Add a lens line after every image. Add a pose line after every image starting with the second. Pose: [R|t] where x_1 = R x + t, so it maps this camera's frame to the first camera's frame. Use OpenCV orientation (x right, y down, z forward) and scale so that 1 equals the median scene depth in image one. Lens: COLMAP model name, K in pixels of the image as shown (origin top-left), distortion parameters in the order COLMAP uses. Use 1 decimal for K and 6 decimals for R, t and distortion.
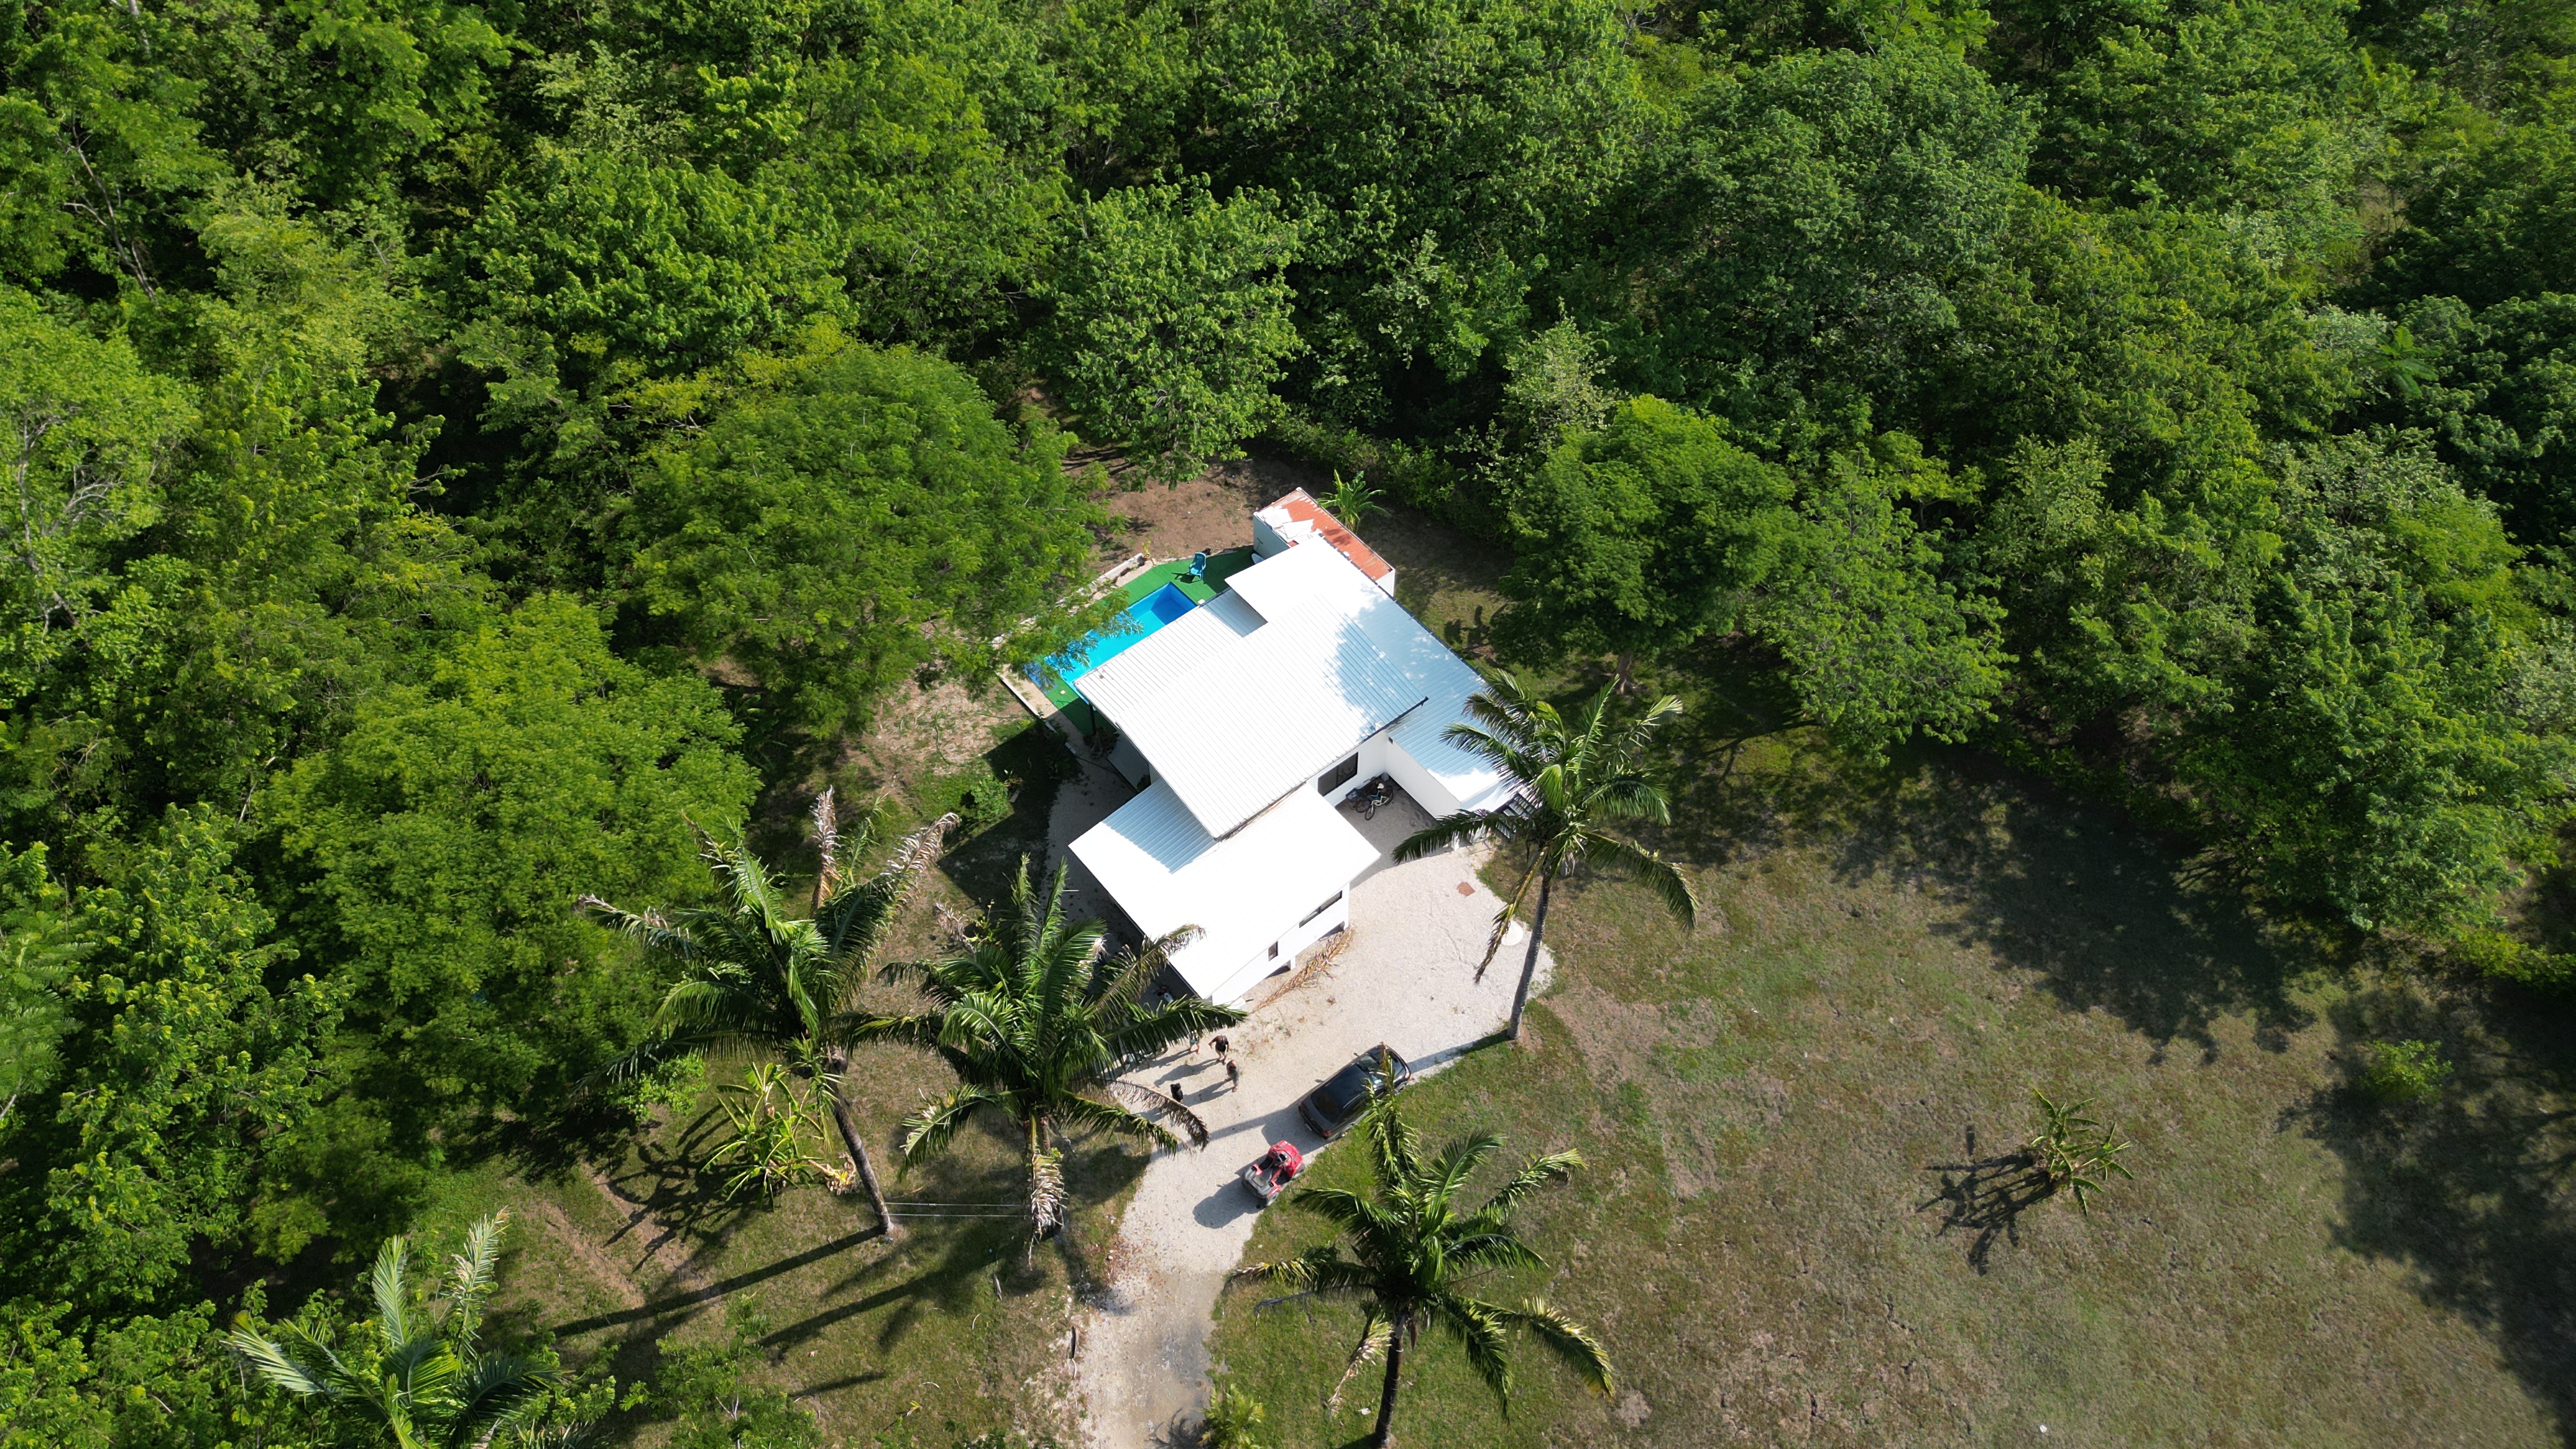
lens RADIAL K [[1823.1, 0, 1275.4], [0, 1823.1, 724.0], [0, 0, 1]] dist [0.015106, -0.004230]
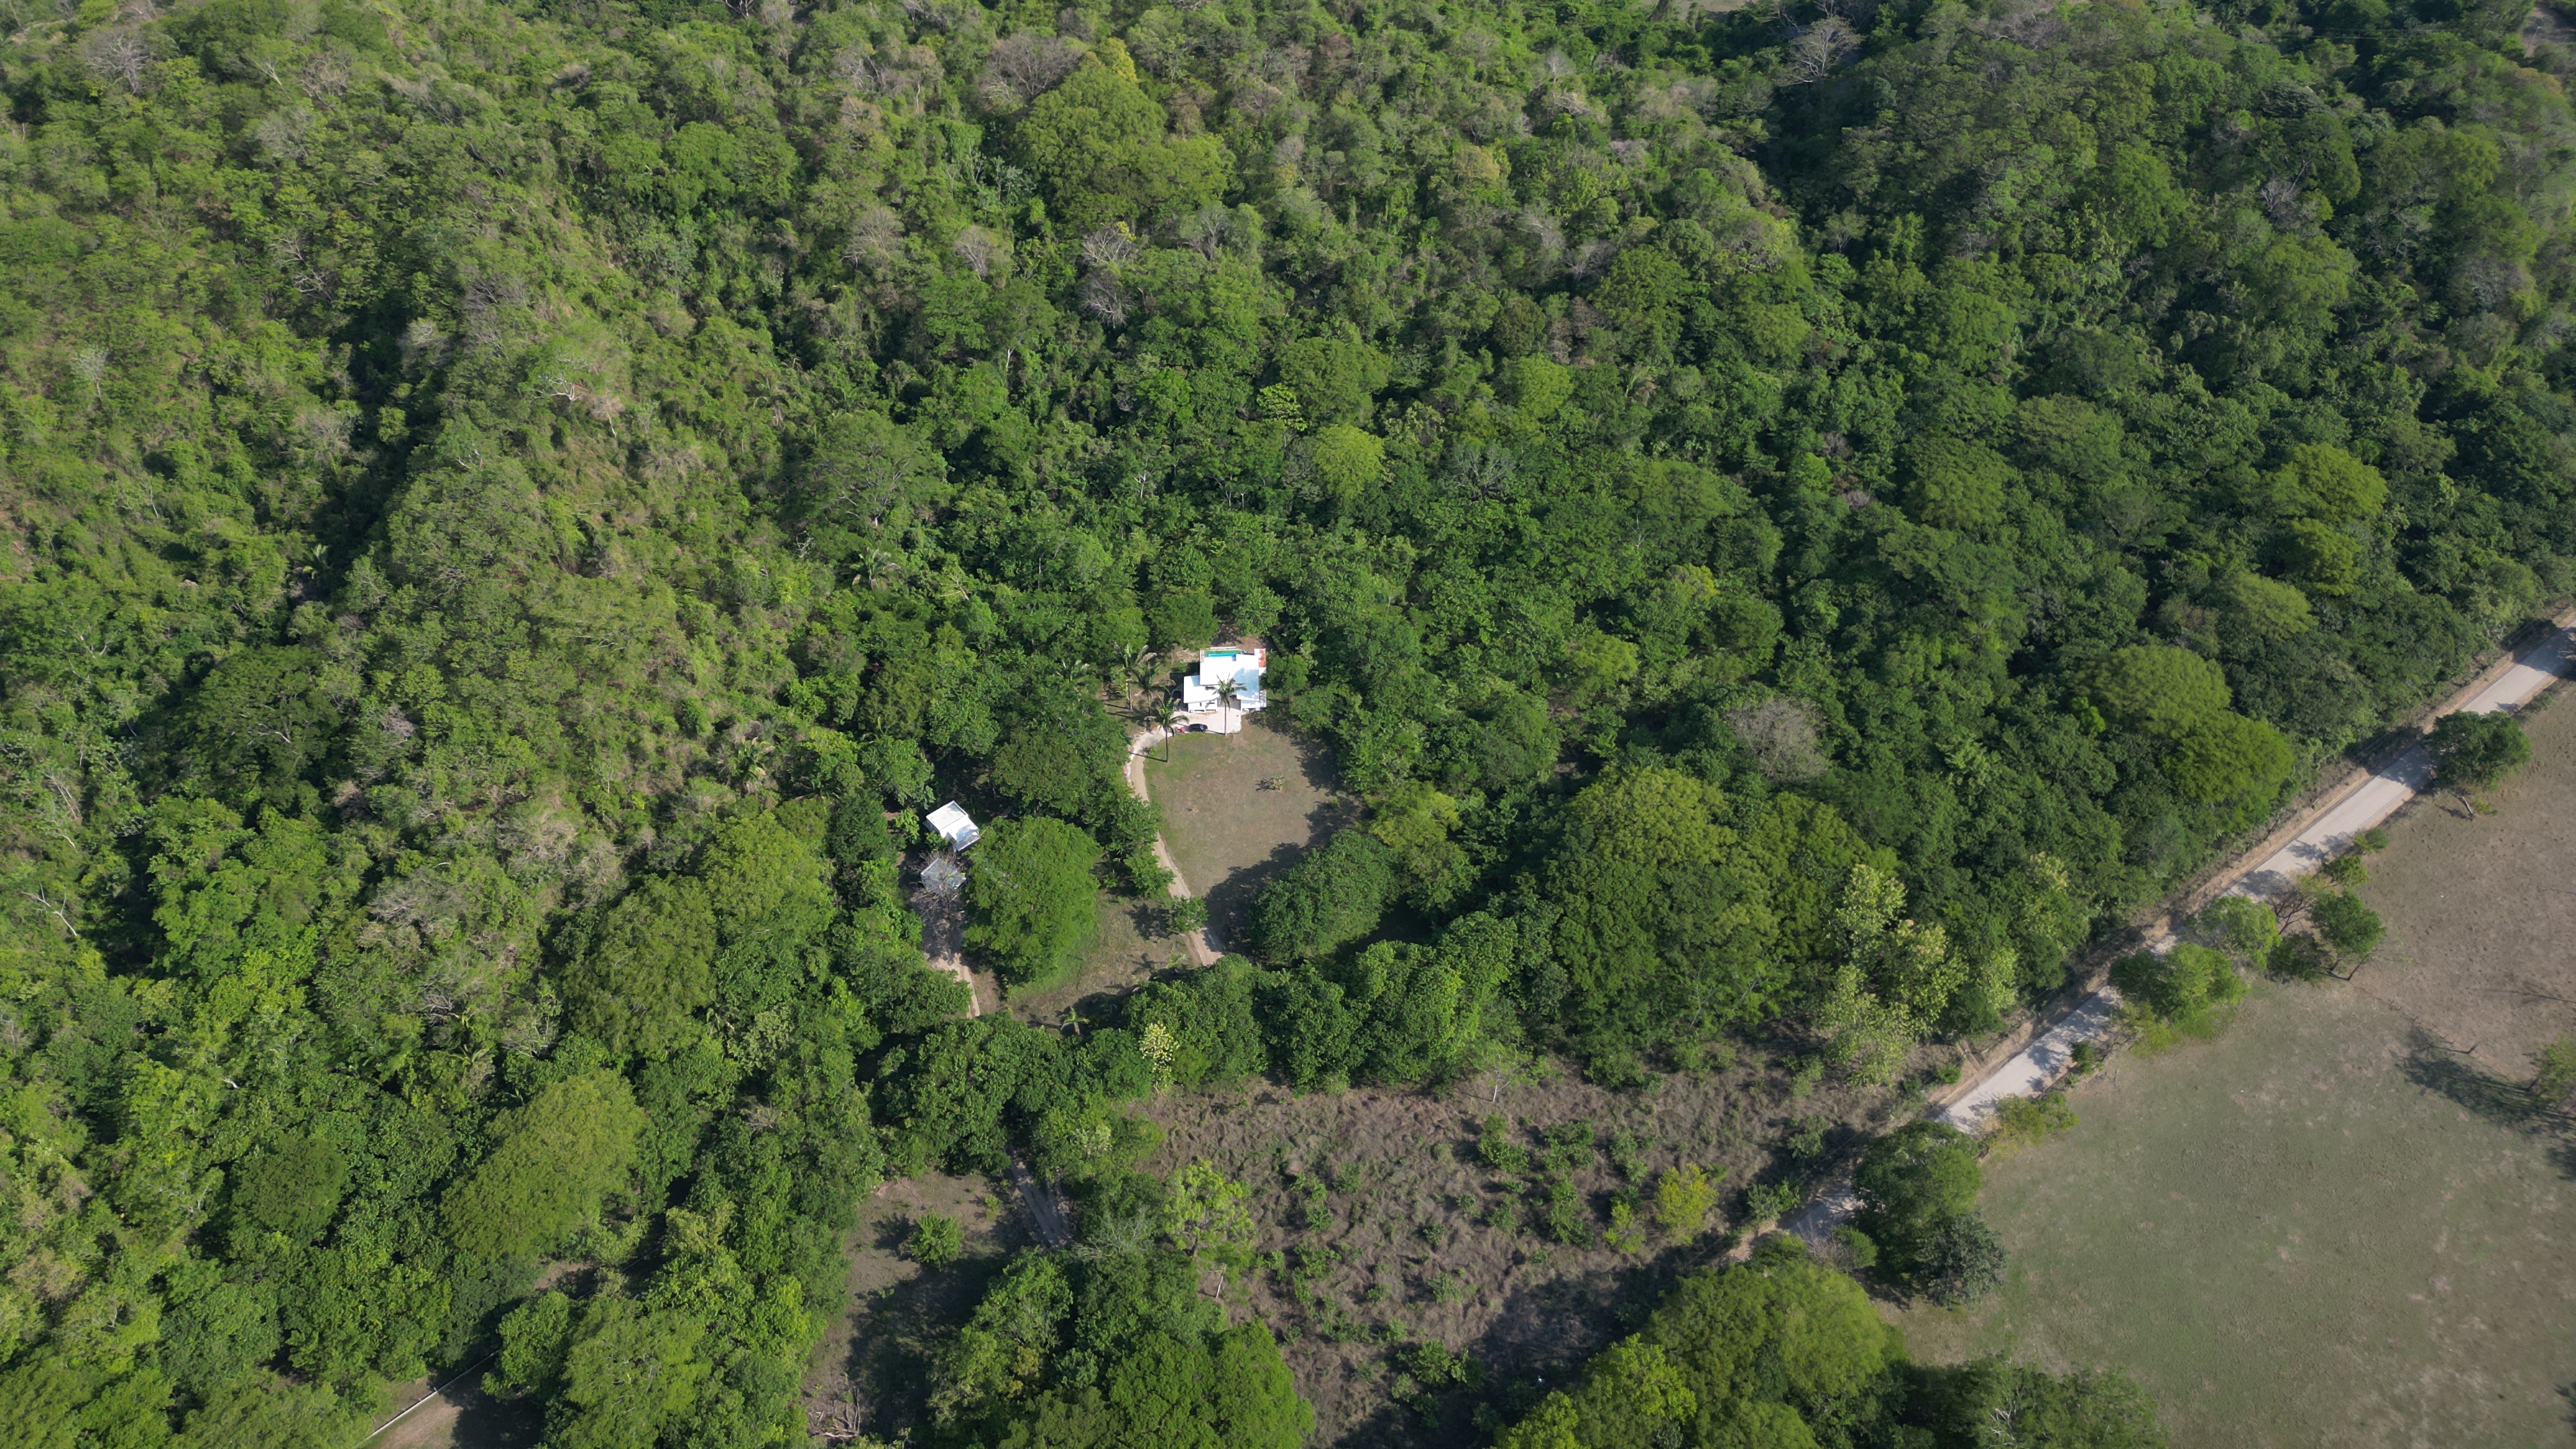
lens RADIAL K [[1823.1, 0, 1275.4], [0, 1823.1, 724.0], [0, 0, 1]] dist [0.015106, -0.004230]
pose [[0.783340, 0.445295, -0.433694, 2.975276], [-0.467110, 0.882028, 0.061926, -0.330992], [0.410106, 0.154074, 0.898930, -4.590298]]
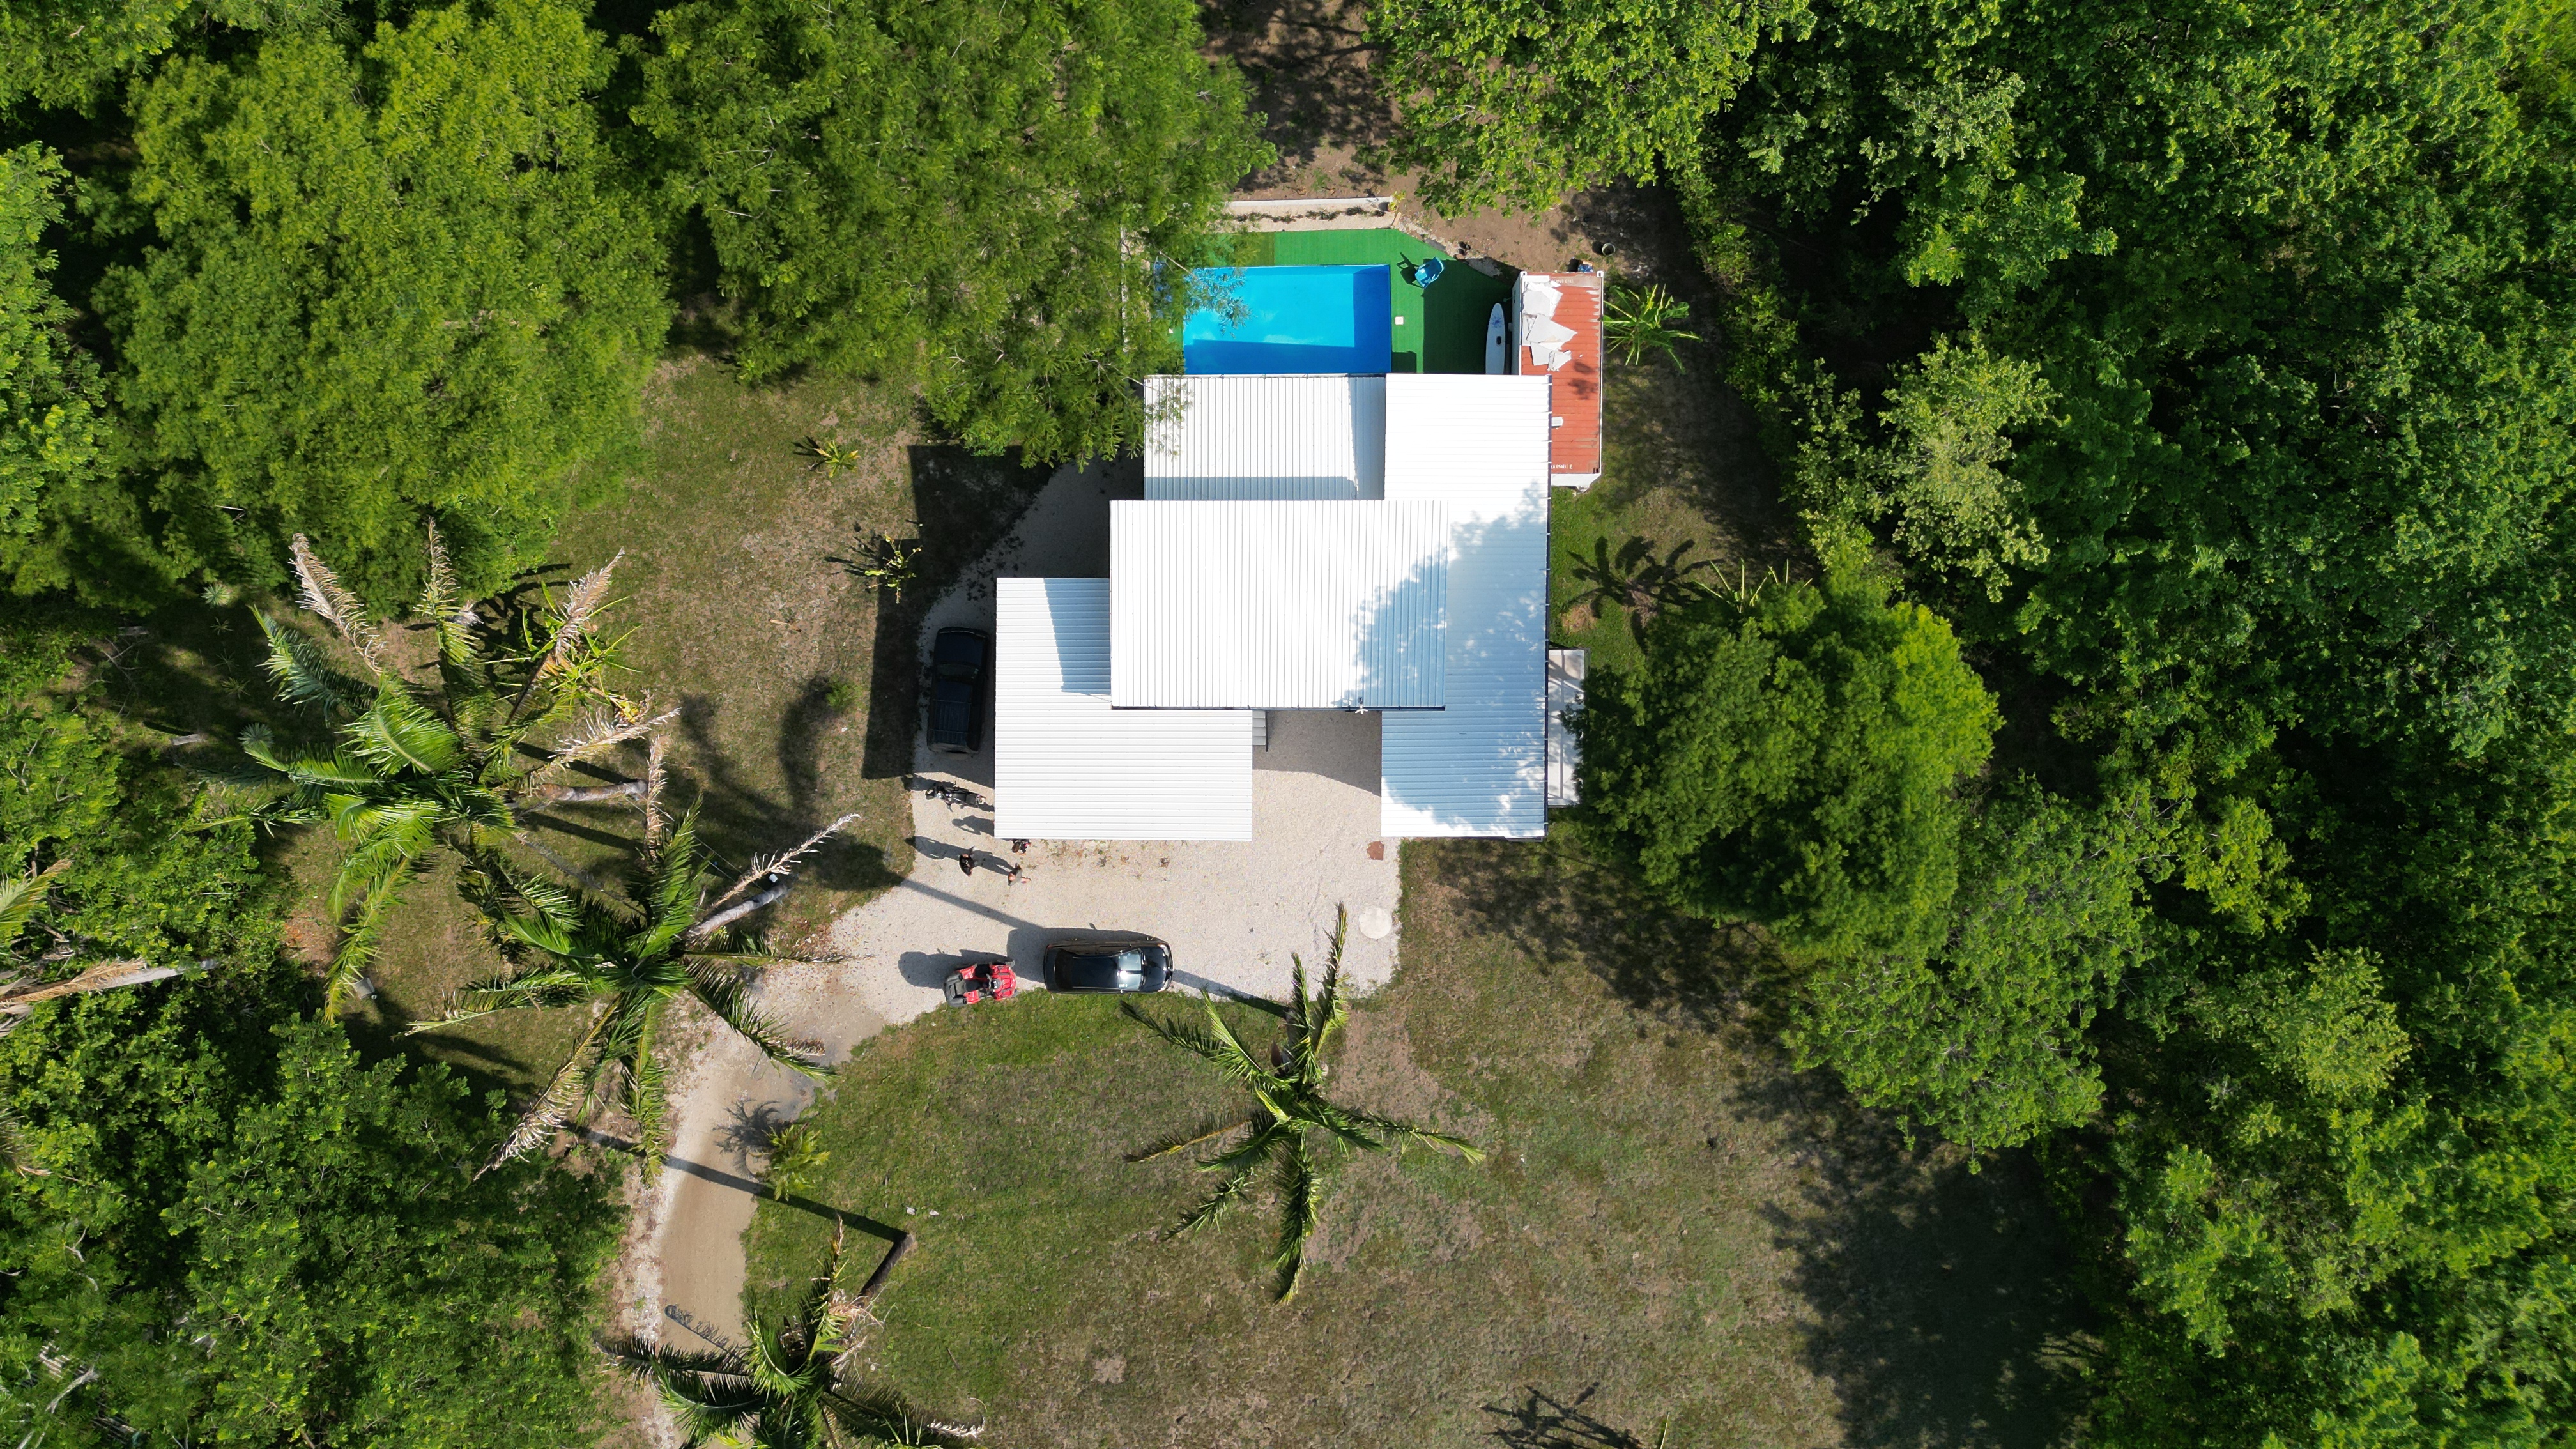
lens RADIAL K [[1823.1, 0, 1275.4], [0, 1823.1, 724.0], [0, 0, 1]] dist [0.015106, -0.004230]
pose [[0.774744, 0.632245, -0.006186, 0.036050], [-0.487235, 0.603230, 0.631439, -0.493496], [0.402956, -0.486190, 0.775401, 0.353732]]
